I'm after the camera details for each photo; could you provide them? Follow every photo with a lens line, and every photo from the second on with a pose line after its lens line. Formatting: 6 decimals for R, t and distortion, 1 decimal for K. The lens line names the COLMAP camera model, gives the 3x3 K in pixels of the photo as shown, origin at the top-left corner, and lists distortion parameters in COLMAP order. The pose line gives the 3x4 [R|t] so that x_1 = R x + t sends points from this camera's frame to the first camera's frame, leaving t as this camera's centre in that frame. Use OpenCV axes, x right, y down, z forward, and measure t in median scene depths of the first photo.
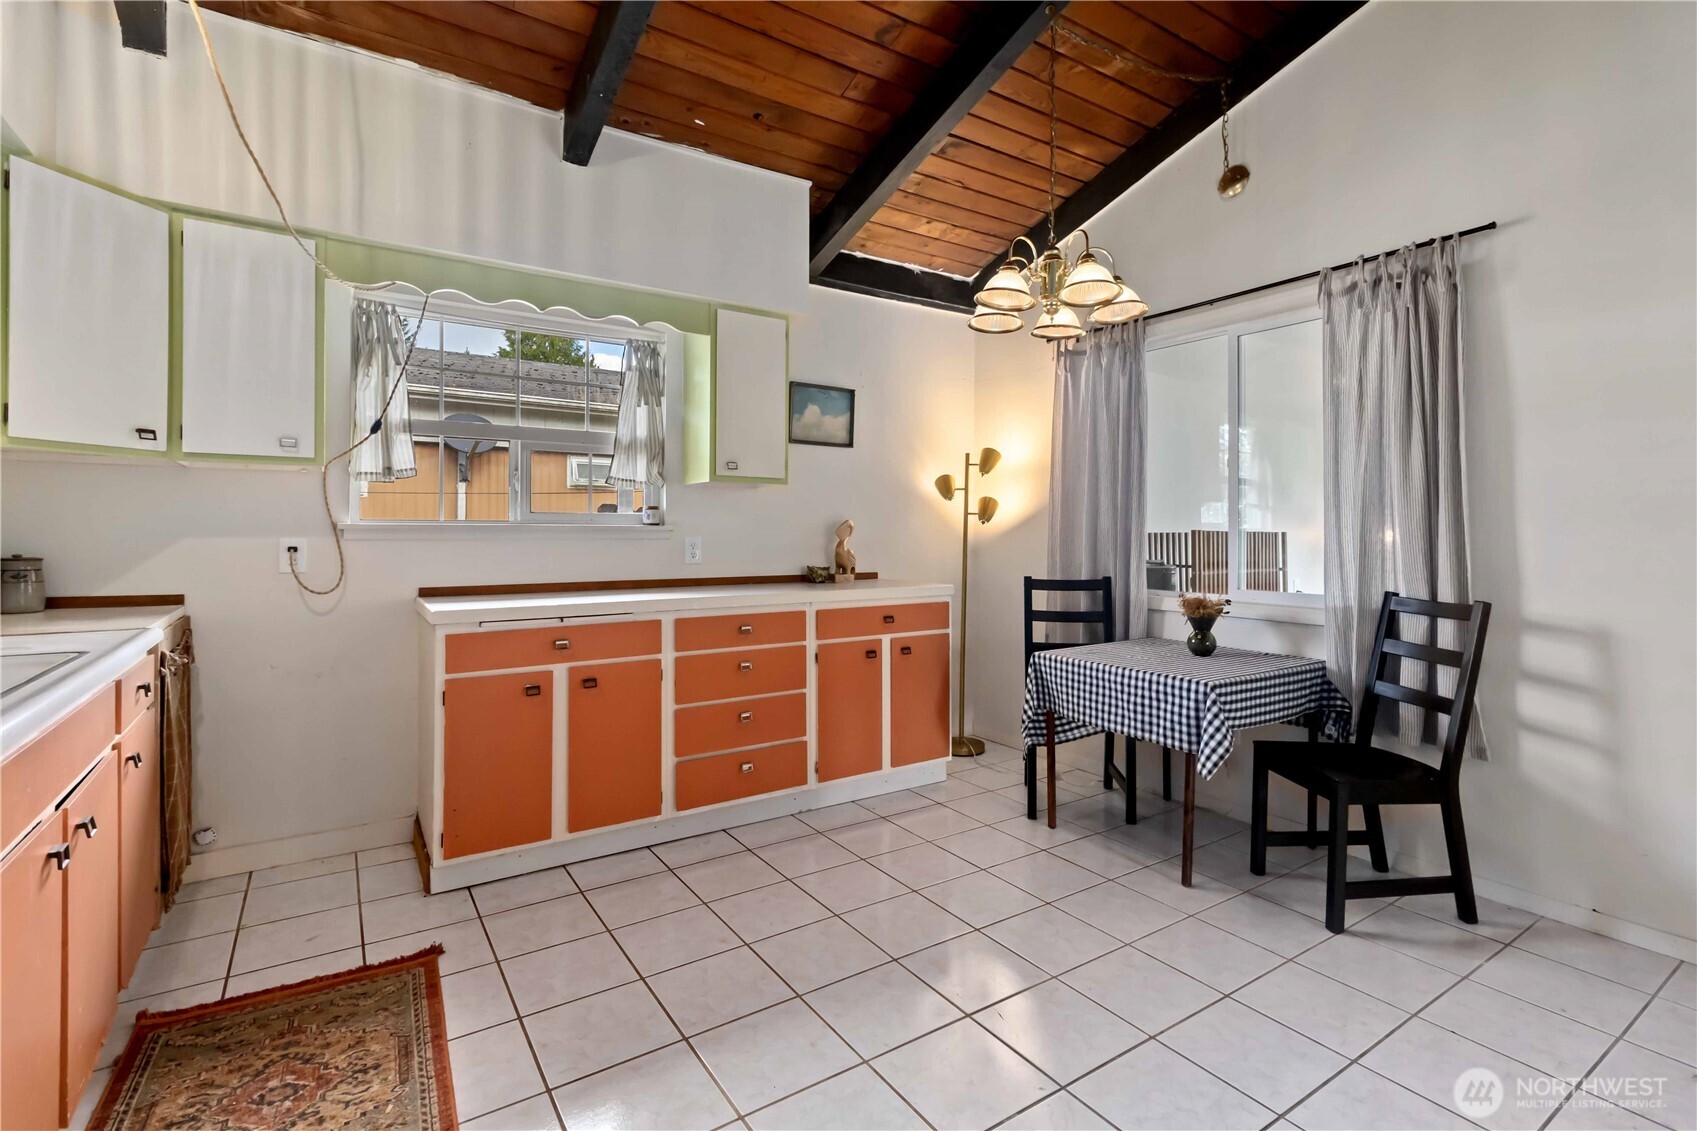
lens RADIAL K [[797.9, 0, 867.5], [0, 797.9, 527.0], [0, 0, 1]] dist [0.003472, 0.000196]
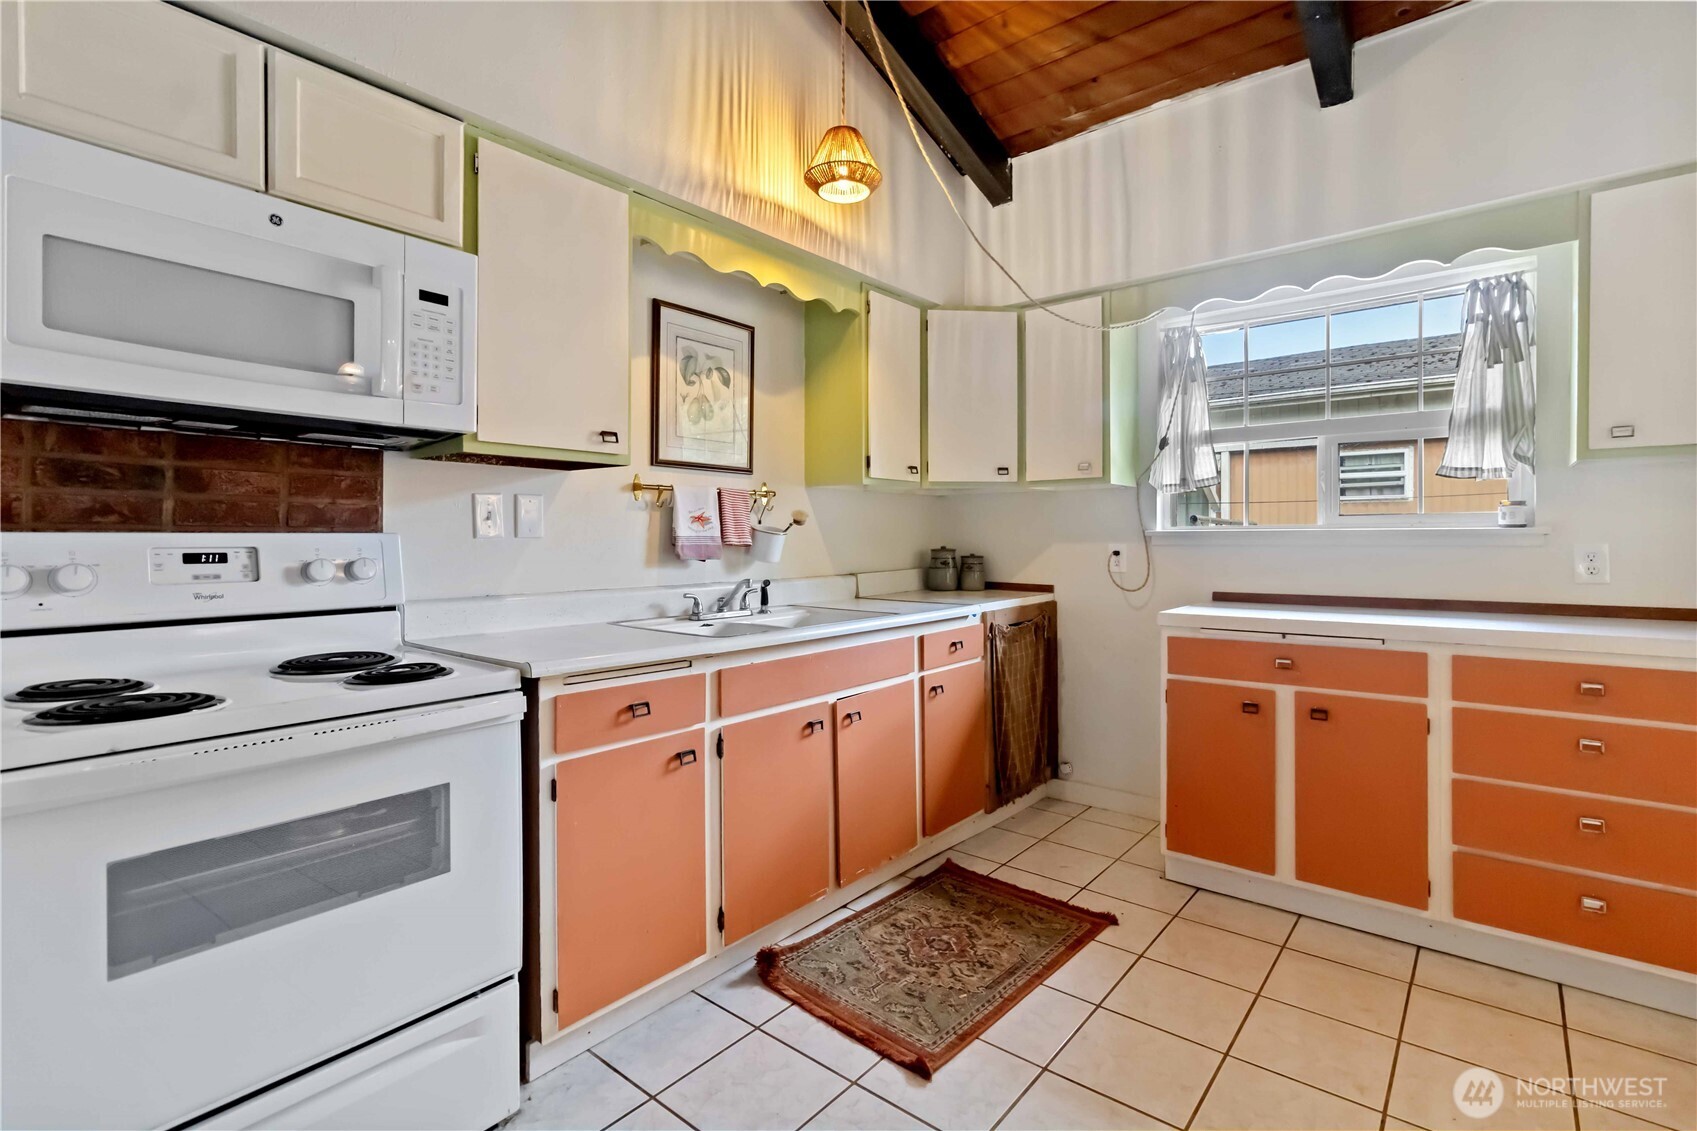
lens RADIAL K [[792.1, 0, 860.6], [0, 792.1, 542.1], [0, 0, 1]] dist [0.002743, 0.000396]
pose [[0.288890, 0.000598, -0.957362, 0.328249], [0.010353, 0.999939, 0.003748, 0.002986], [0.957306, -0.010995, 0.288866, 0.293268]]
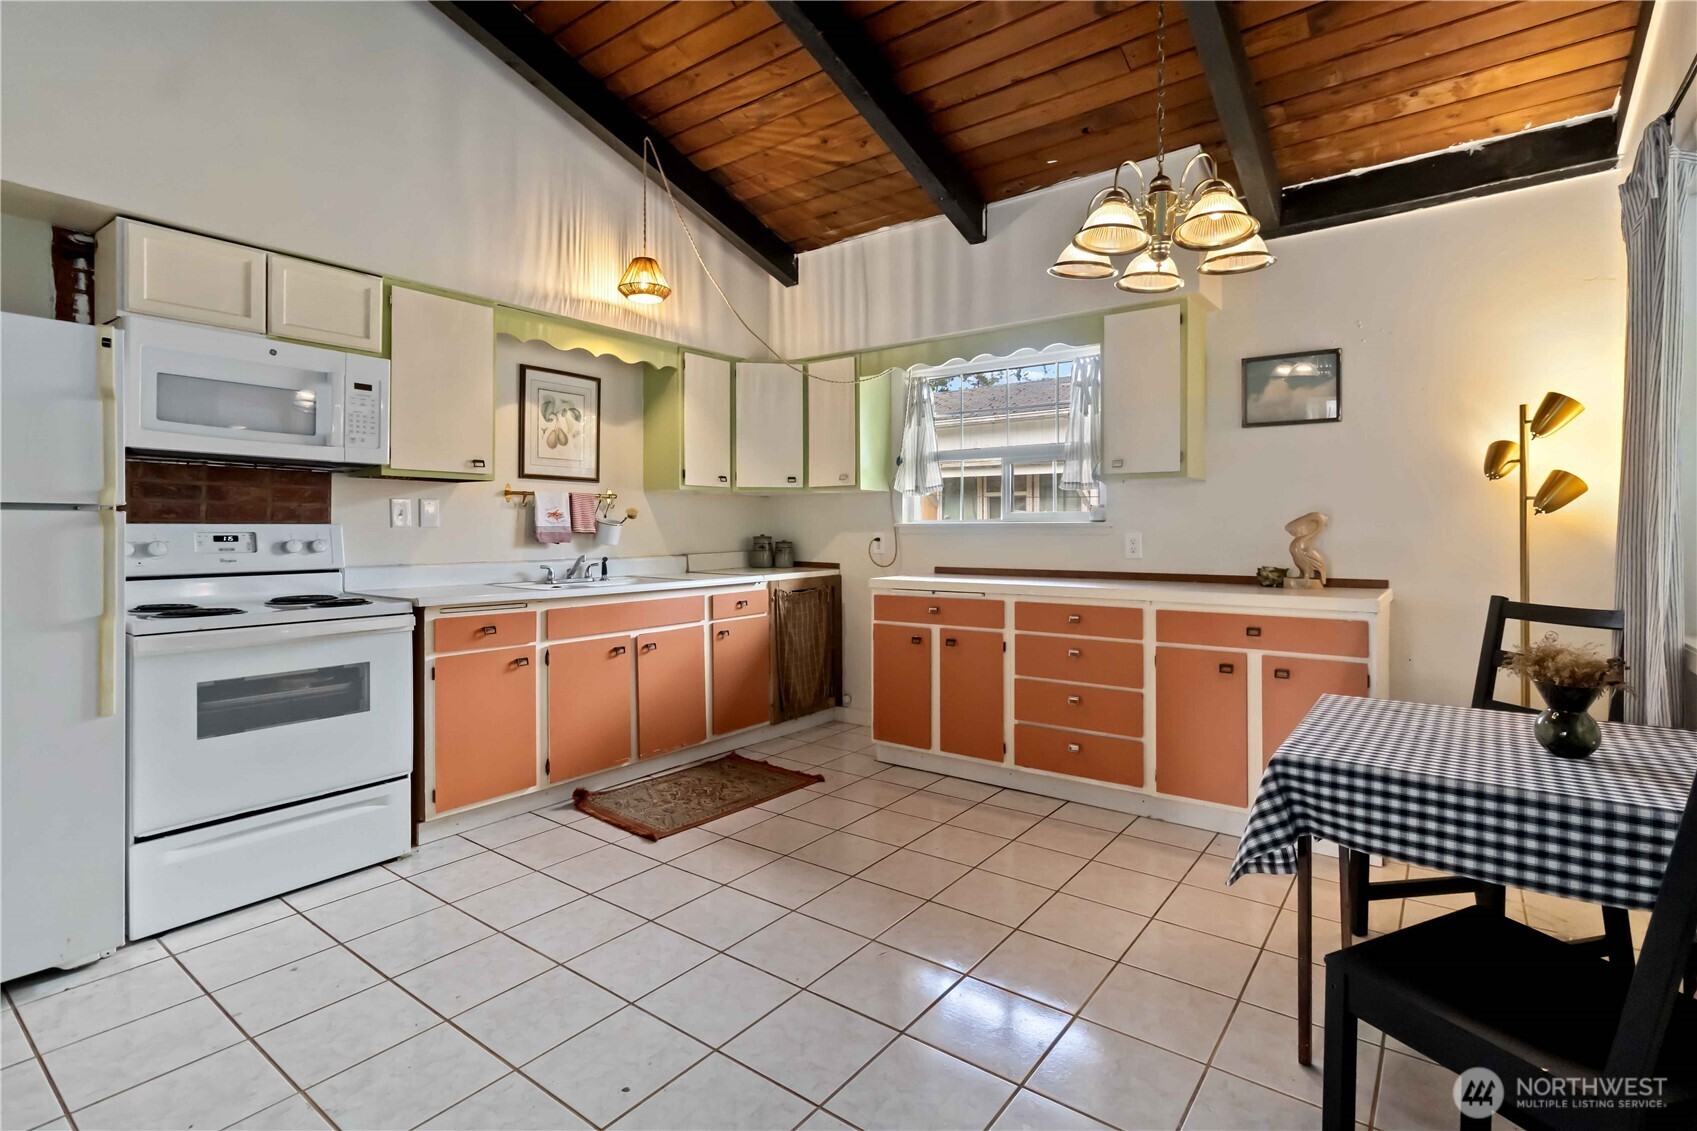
lens RADIAL K [[808.5, 0, 859.6], [0, 808.5, 529.0], [0, 0, 1]] dist [0.003190, 0.000401]
pose [[0.330719, -0.002935, -0.943725, 0.884535], [0.007994, 0.999968, -0.000309, 0.006664], [0.943695, -0.007442, 0.330732, 0.423340]]
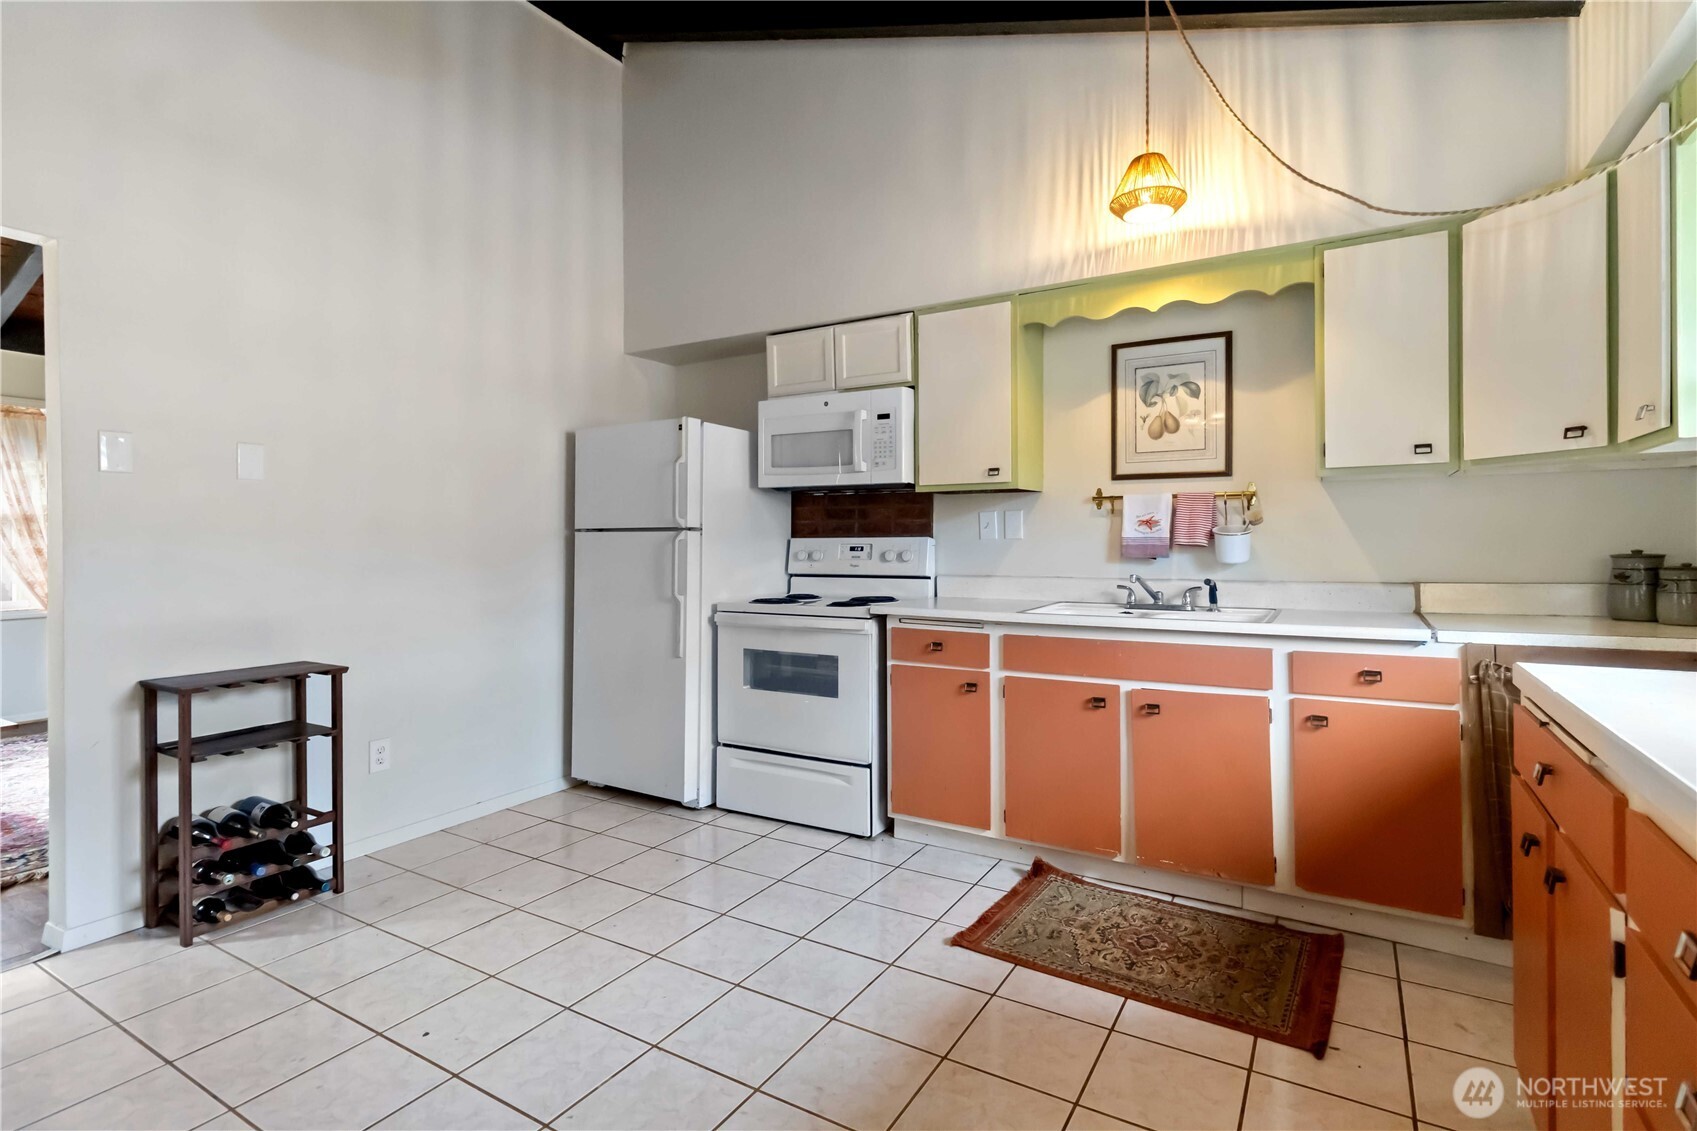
lens RADIAL K [[813.3, 0, 861.4], [0, 813.3, 539.2], [0, 0, 1]] dist [0.000886, 0.000114]
pose [[-0.905035, -0.000314, -0.425337, 0.195529], [0.004287, 0.999942, -0.009860, 0.009889], [0.425315, -0.010747, -0.904982, 1.269895]]
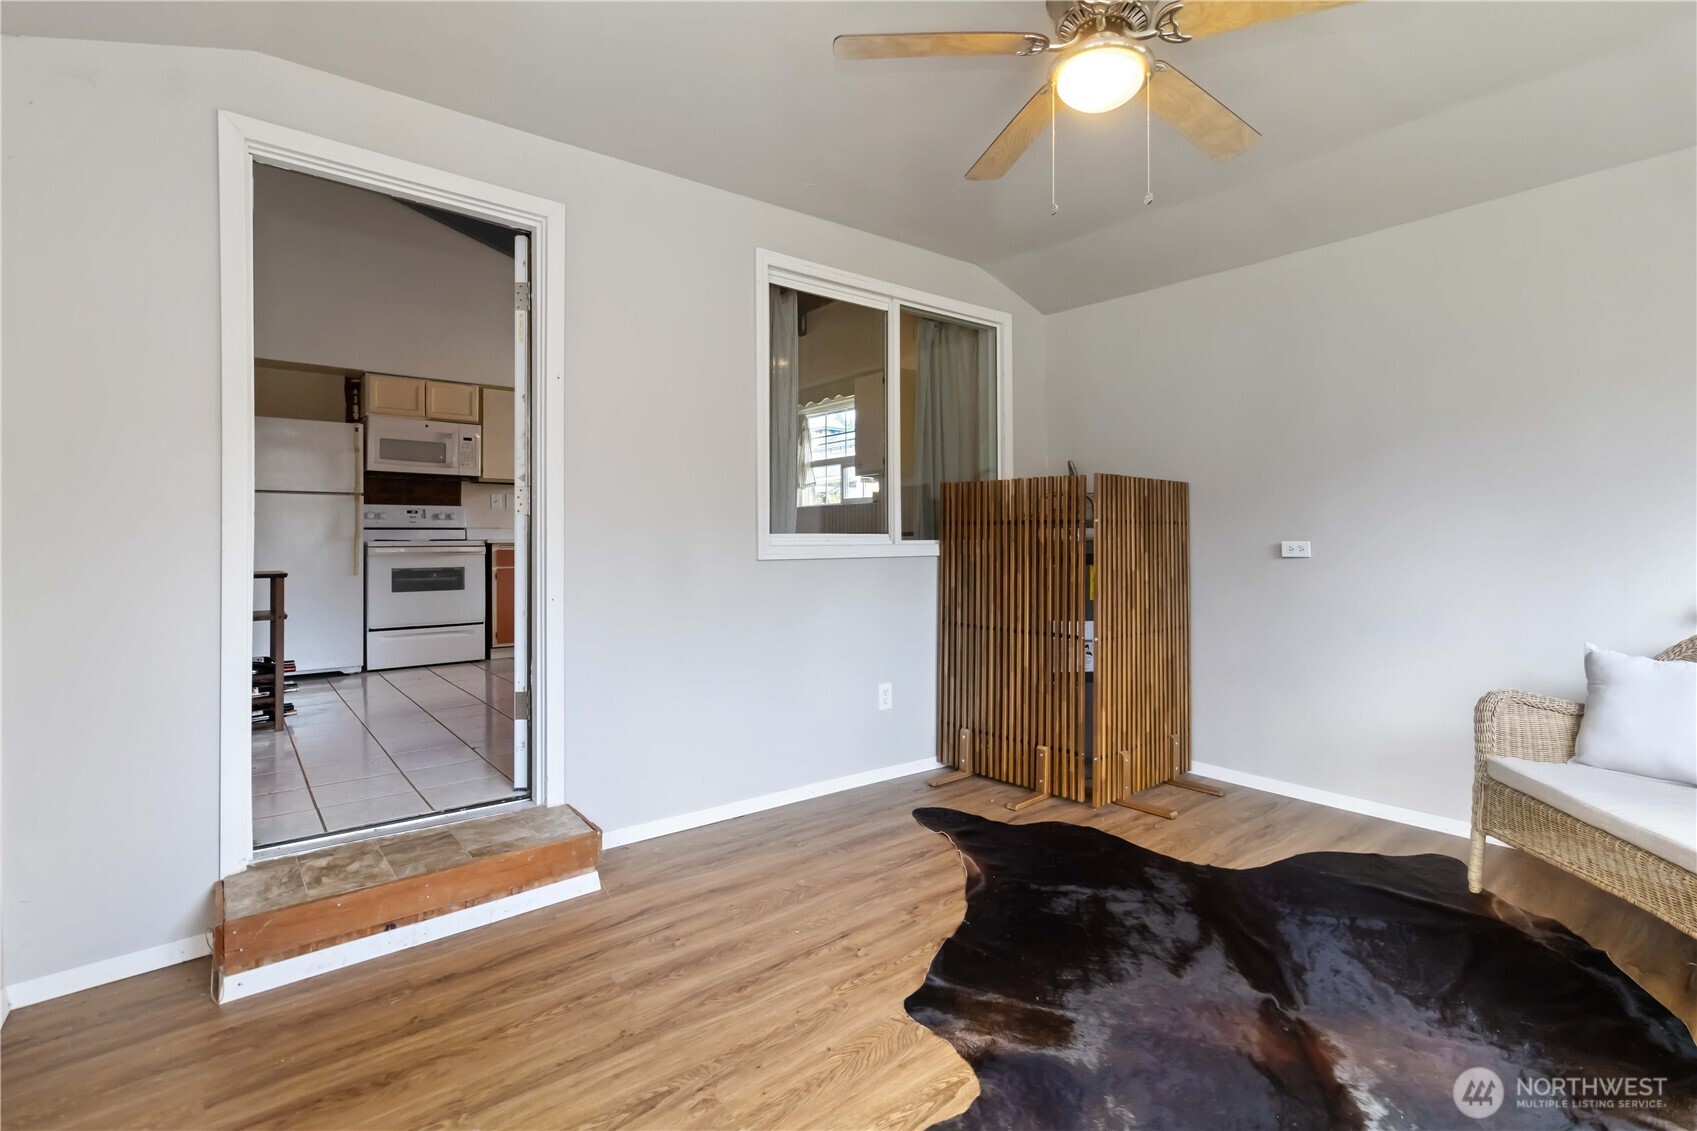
lens RADIAL K [[799.4, 0, 863.9], [0, 799.4, 532.3], [0, 0, 1]] dist [0.000634, 0.000203]
pose [[0.087892, -0.009121, -0.996088, 1.979615], [0.011356, 0.999902, -0.008154, 0.103652], [0.996065, -0.010595, 0.087987, 1.067613]]
